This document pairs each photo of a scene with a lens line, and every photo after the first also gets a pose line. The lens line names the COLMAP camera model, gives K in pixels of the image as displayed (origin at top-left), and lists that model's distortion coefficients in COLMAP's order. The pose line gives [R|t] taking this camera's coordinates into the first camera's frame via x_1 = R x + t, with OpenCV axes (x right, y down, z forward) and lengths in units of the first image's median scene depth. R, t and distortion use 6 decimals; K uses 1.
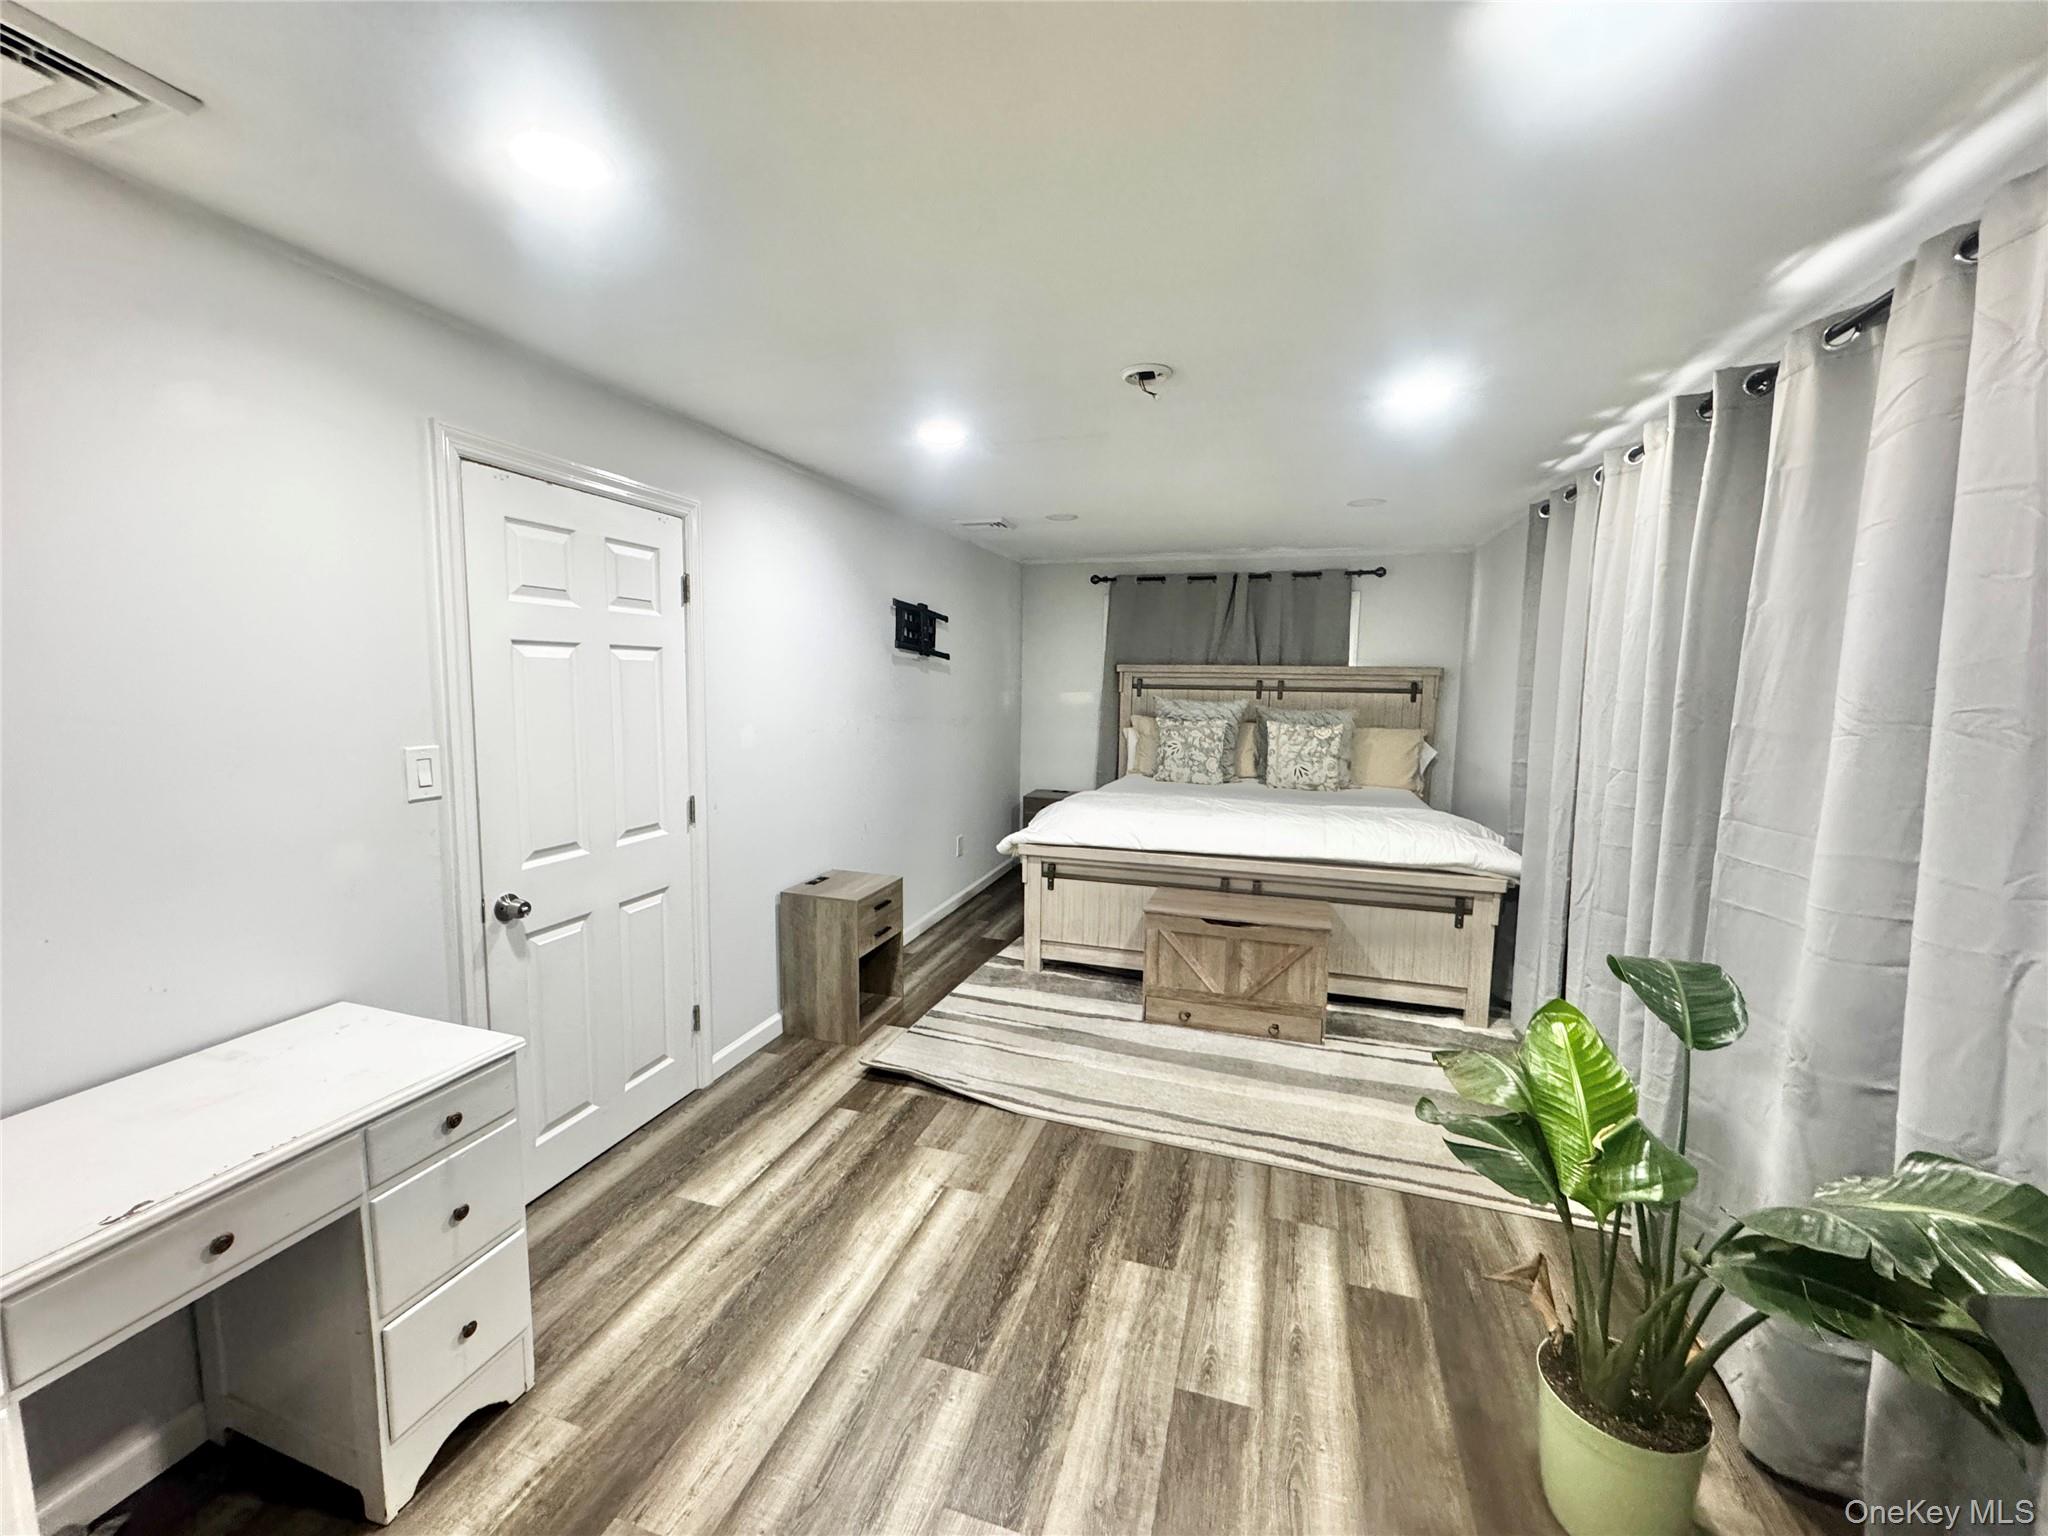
lens RADIAL K [[819.5, 0, 1022.0], [0, 819.5, 762.7], [0, 0, 1]] dist [-0.000578, 0.000923]
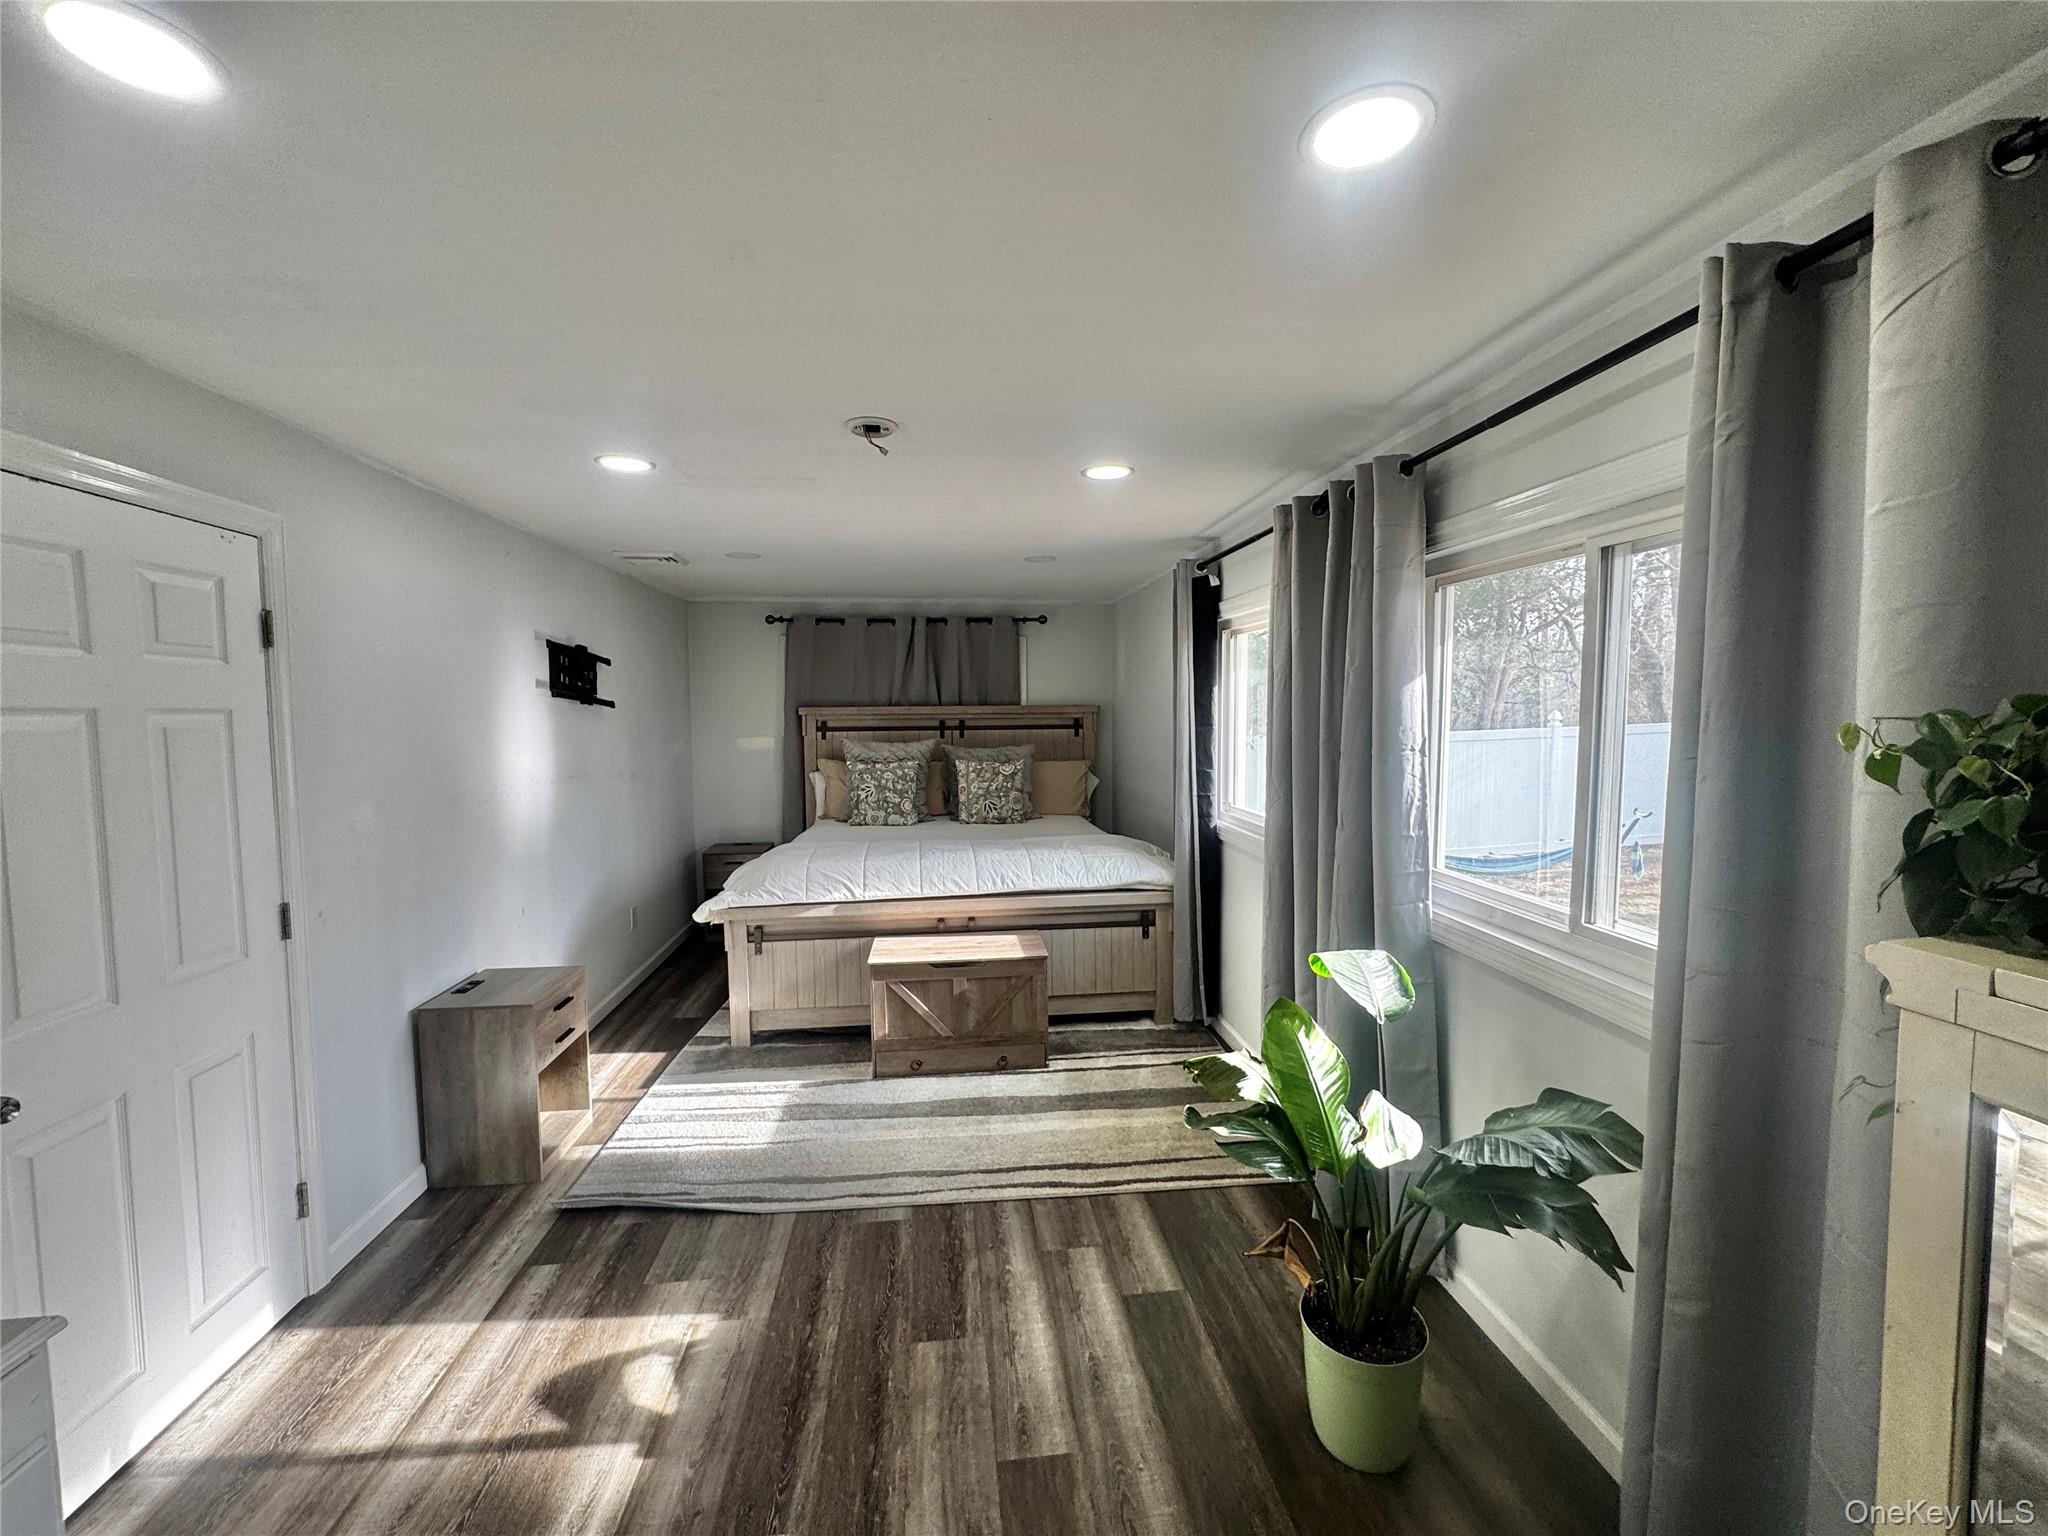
lens RADIAL K [[819.5, 0, 1022.0], [0, 819.5, 762.7], [0, 0, 1]] dist [-0.000578, 0.000923]
pose [[0.911259, -0.047797, 0.409050, -0.075997], [0.064627, 0.997533, -0.027412, -0.020664], [-0.406731, 0.051415, 0.912100, 0.028716]]
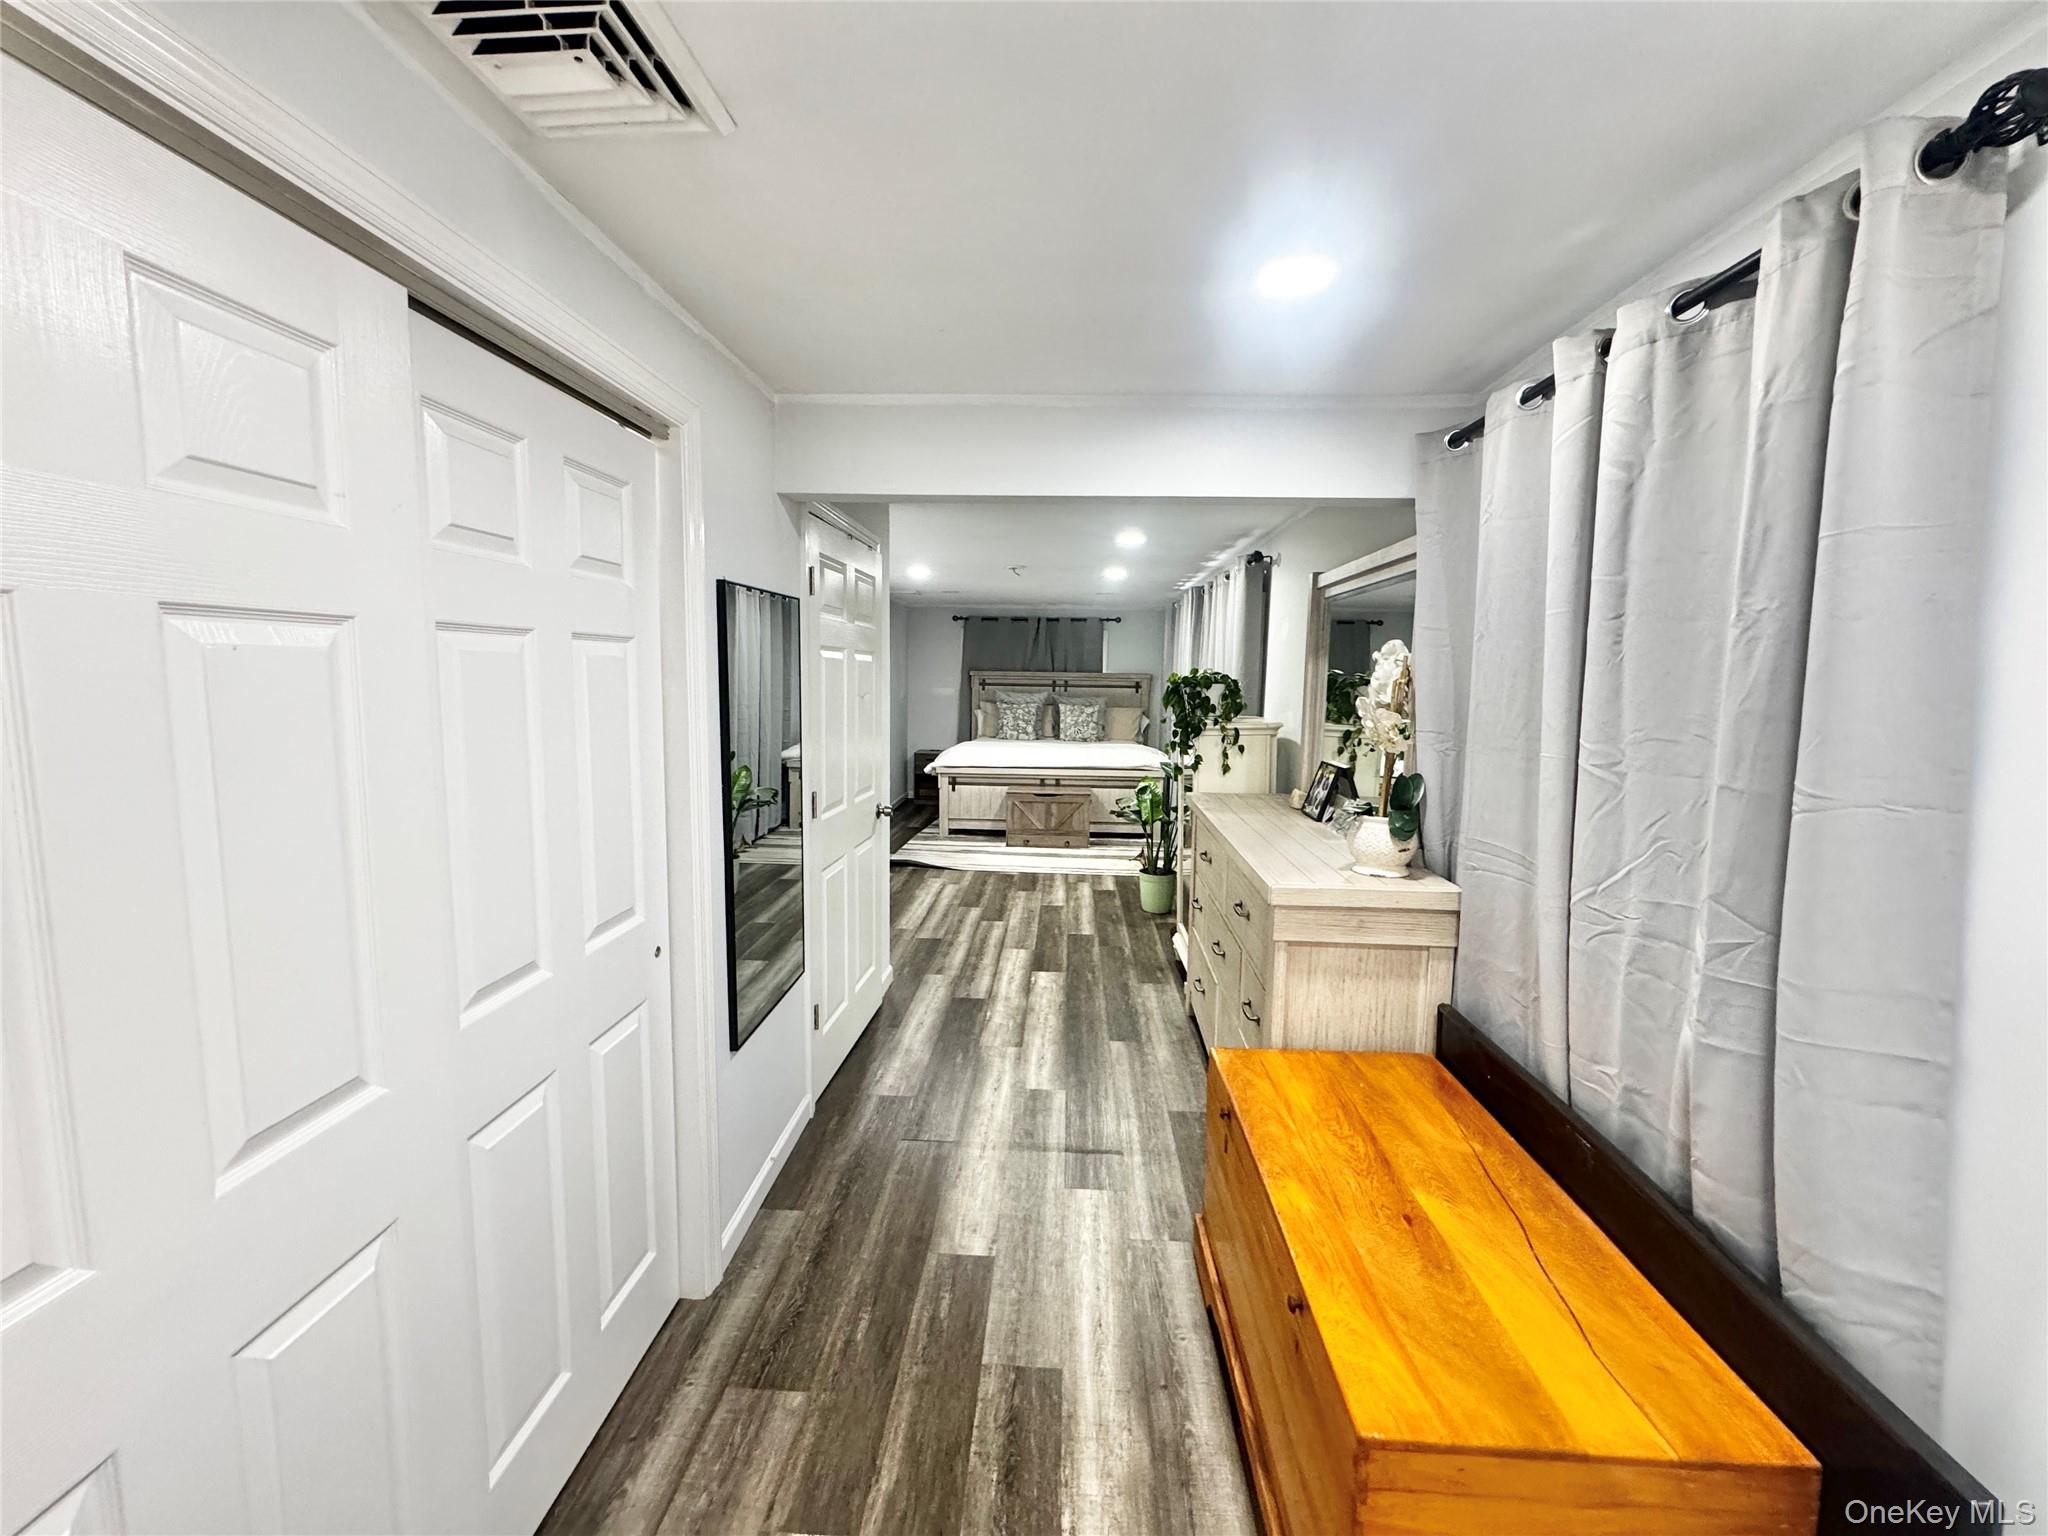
lens RADIAL K [[819.5, 0, 1022.0], [0, 819.5, 762.7], [0, 0, 1]] dist [-0.000578, 0.000923]
pose [[0.968081, -0.023387, 0.249546, -0.349102], [0.022250, 0.999725, 0.007377, 0.095682], [-0.249650, -0.001589, 0.968335, -1.085684]]
